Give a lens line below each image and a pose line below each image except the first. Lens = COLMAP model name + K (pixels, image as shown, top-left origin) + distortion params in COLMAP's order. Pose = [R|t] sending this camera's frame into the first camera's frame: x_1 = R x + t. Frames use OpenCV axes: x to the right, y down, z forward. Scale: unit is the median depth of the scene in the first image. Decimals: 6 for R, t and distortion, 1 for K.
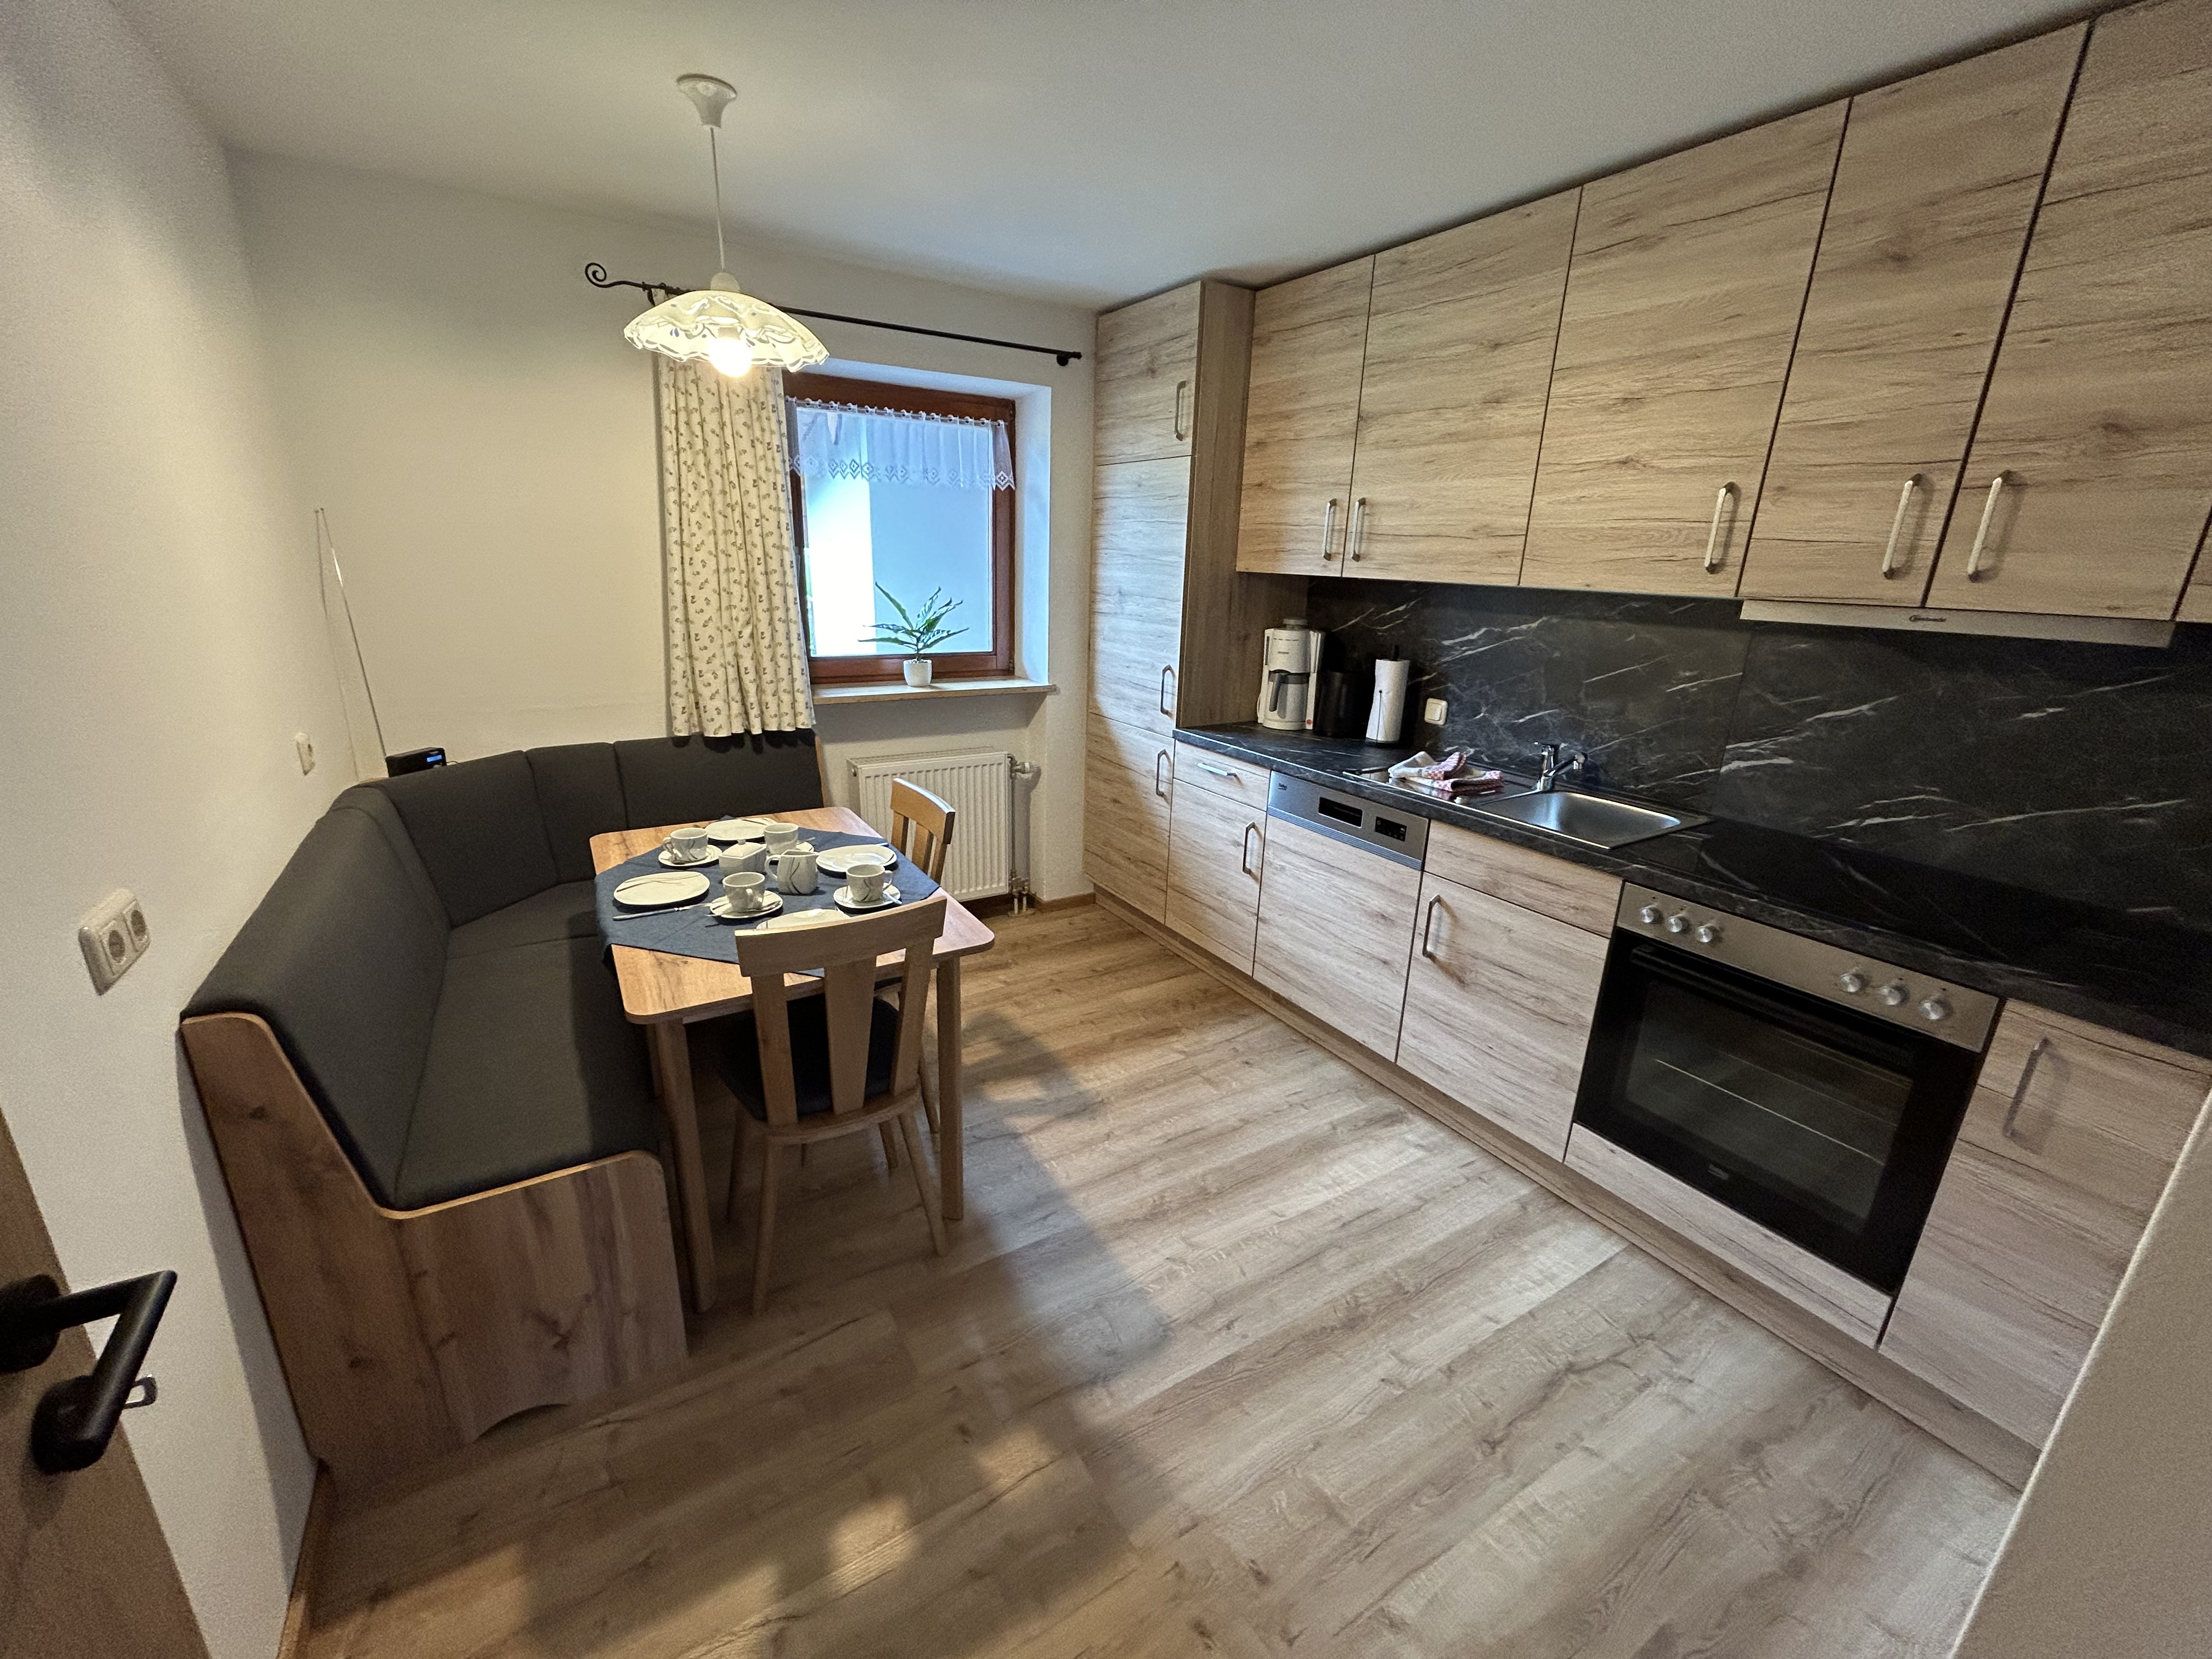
lens RADIAL K [[898.8, 0, 1101.0], [0, 898.8, 829.1], [0, 0, 1]] dist [-0.003367, -0.000091]
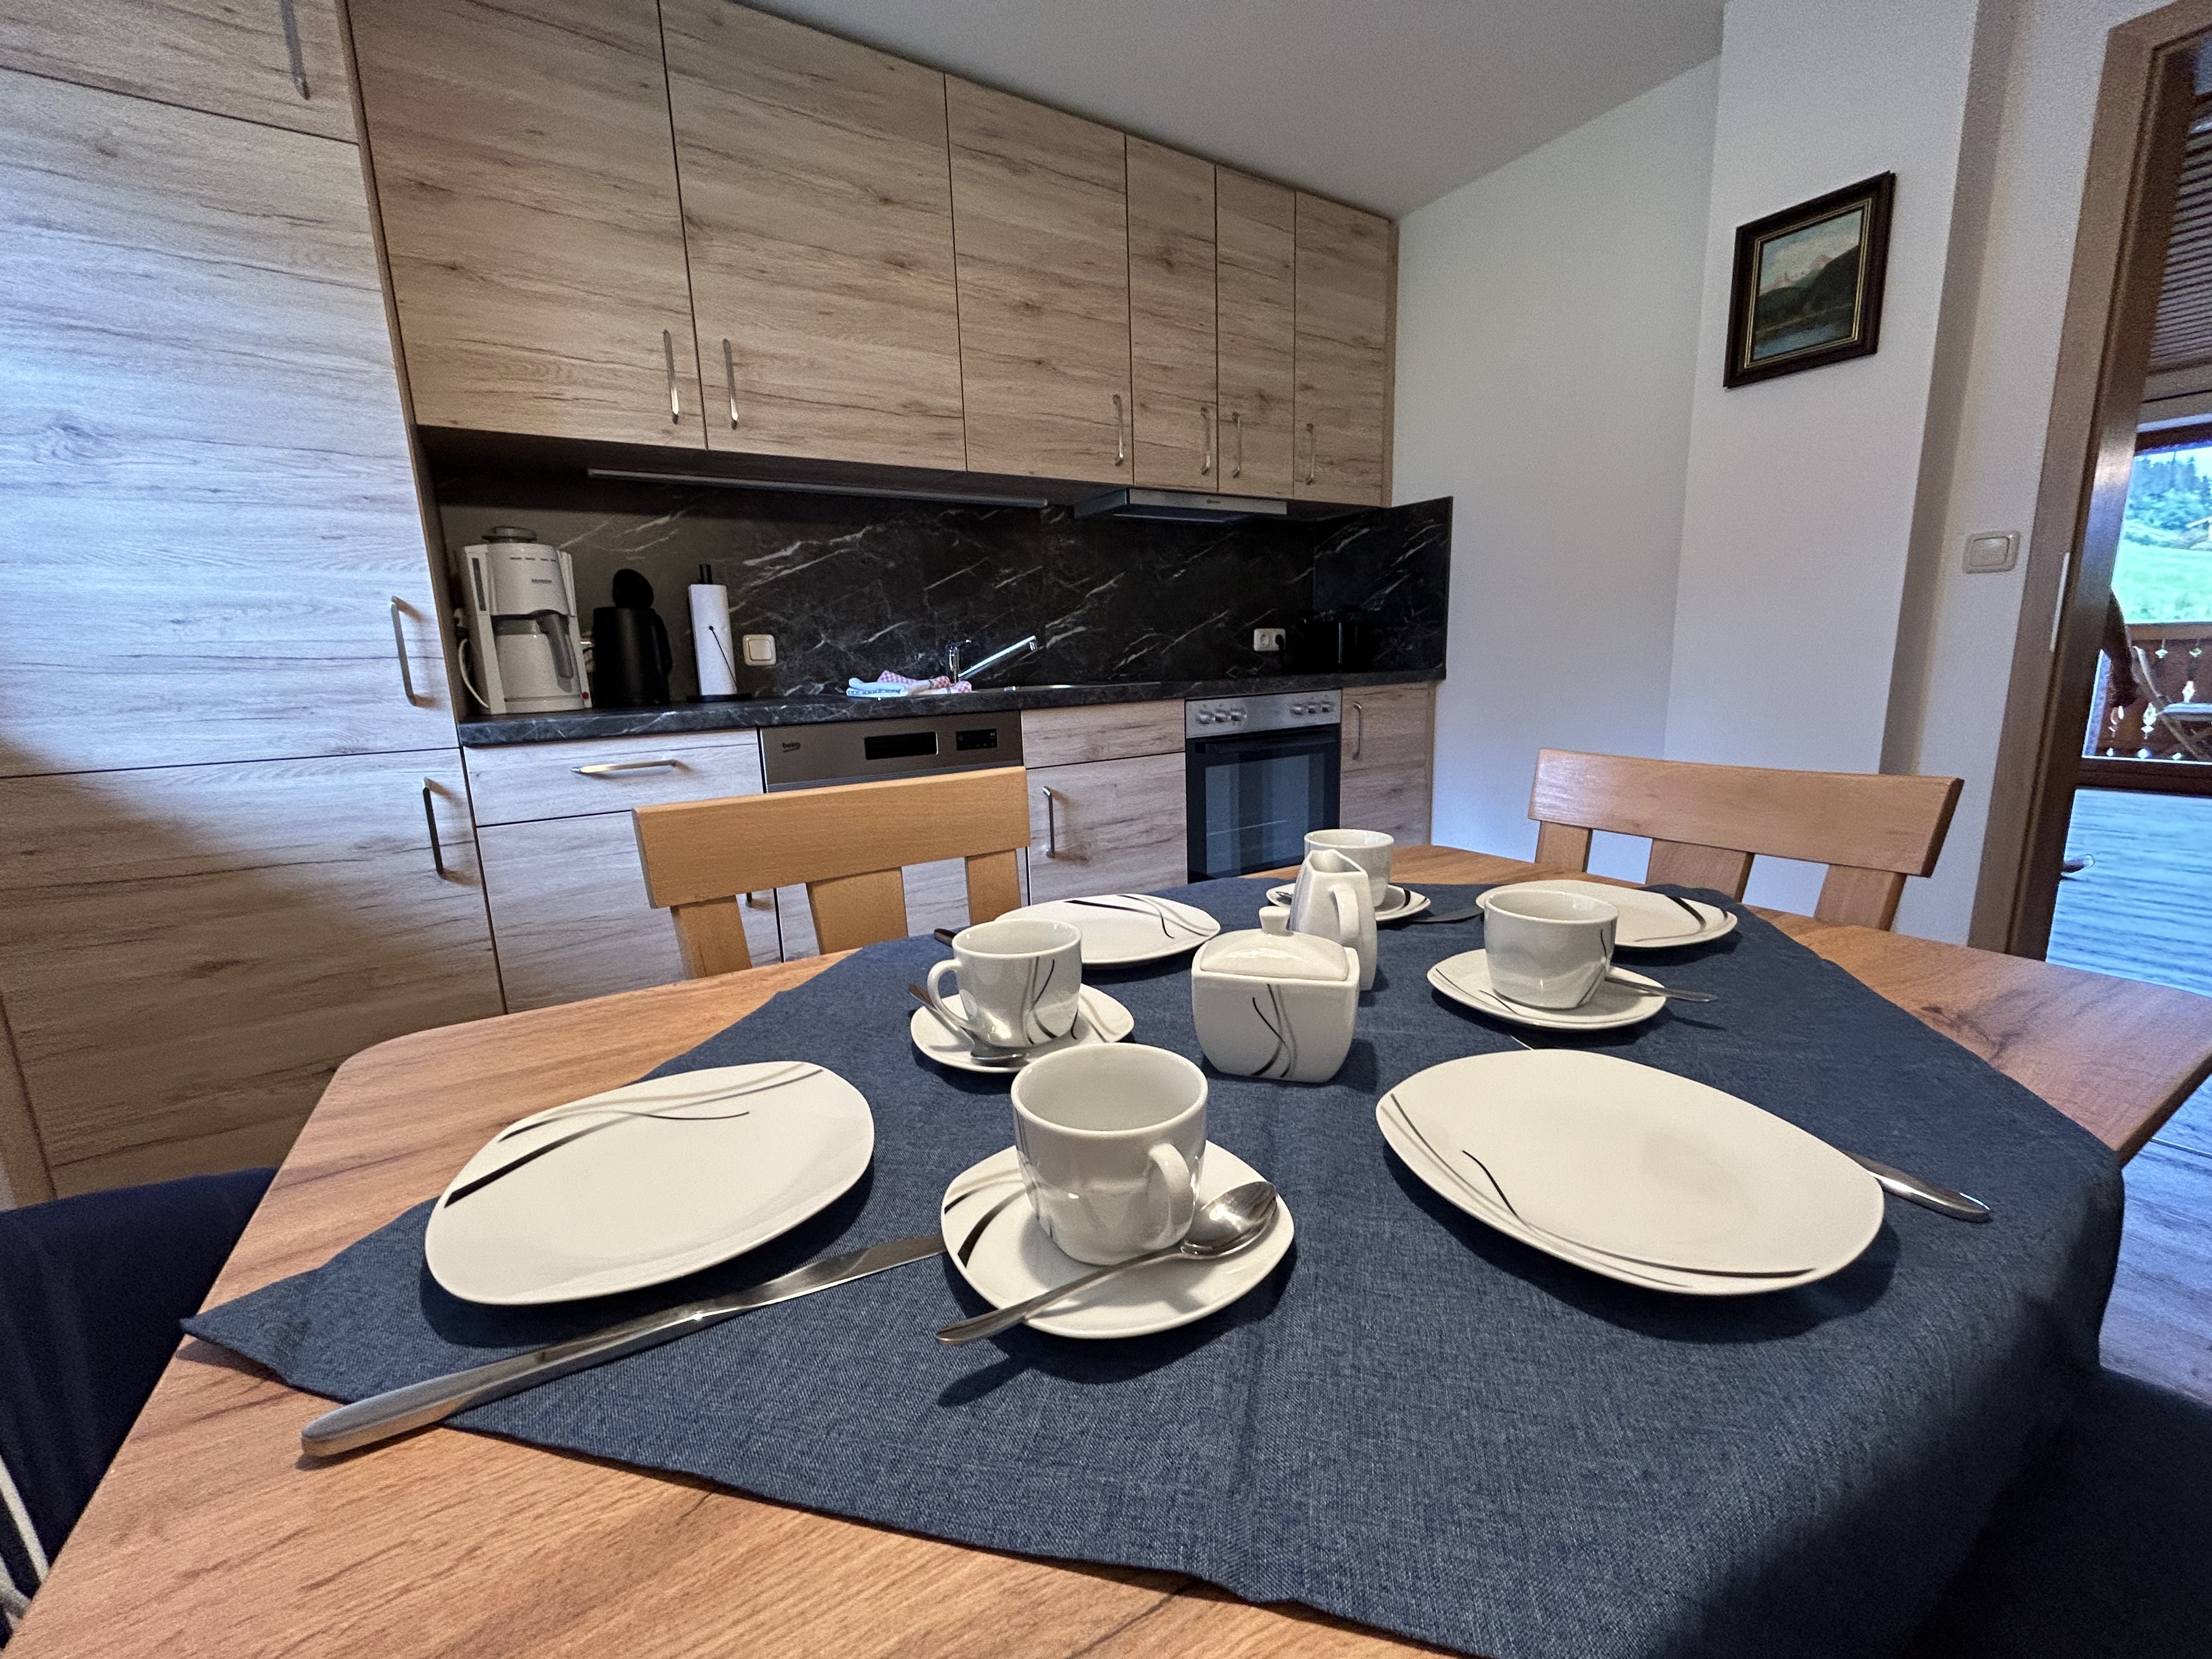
lens RADIAL K [[898.8, 0, 1101.0], [0, 898.8, 829.1], [0, 0, 1]] dist [-0.003367, -0.000091]
pose [[-0.016709, -0.216672, 0.976101, -0.576734], [0.326816, 0.921432, 0.210131, -0.067279], [-0.944940, 0.322517, 0.055416, 0.921845]]
